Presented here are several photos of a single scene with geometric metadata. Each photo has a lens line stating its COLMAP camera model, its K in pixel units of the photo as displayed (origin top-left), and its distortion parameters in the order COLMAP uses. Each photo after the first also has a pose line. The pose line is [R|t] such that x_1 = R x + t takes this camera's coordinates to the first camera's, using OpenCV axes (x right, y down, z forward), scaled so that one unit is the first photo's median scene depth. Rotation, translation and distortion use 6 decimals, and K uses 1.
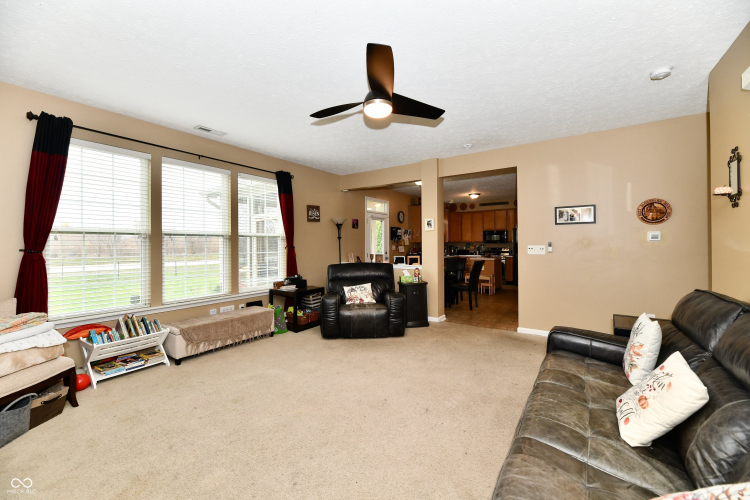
lens RADIAL K [[309.1, 0, 371.6], [0, 309.1, 242.5], [0, 0, 1]] dist [0.001810, -0.003771]
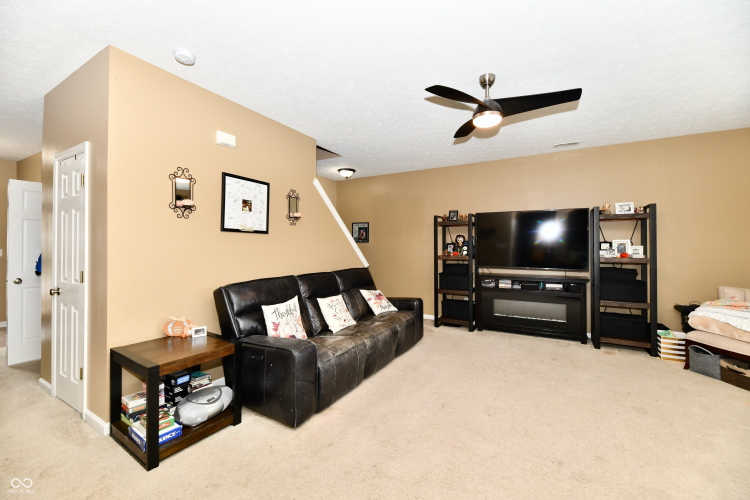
lens RADIAL K [[309.1, 0, 373.5], [0, 309.1, 245.5], [0, 0, 1]] dist [0.001810, -0.003771]
pose [[-0.997685, 0.005196, -0.067807, 0.298902], [0.005479, 0.999977, -0.003985, -0.000447], [0.067785, -0.004347, -0.997691, 1.254592]]
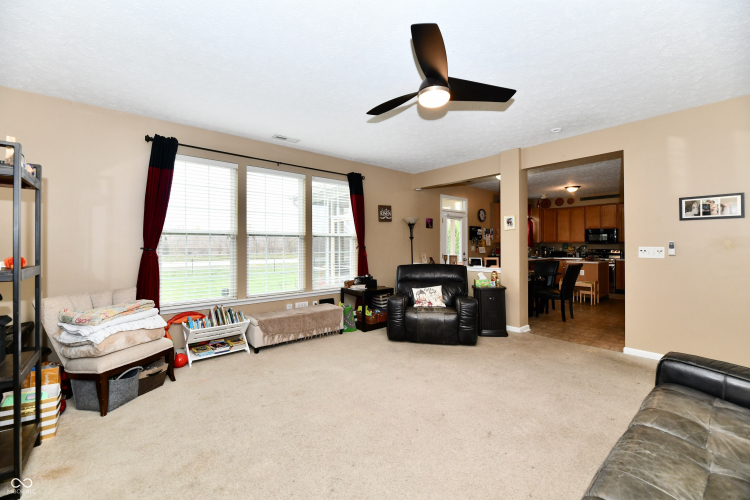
lens RADIAL K [[309.1, 0, 371.4], [0, 309.1, 242.7], [0, 0, 1]] dist [0.001810, -0.003771]
pose [[0.963143, 0.002157, -0.268981, 0.056220], [-0.002123, 0.999998, 0.000414, 0.000053], [0.268981, 0.000172, 0.963145, 0.040154]]
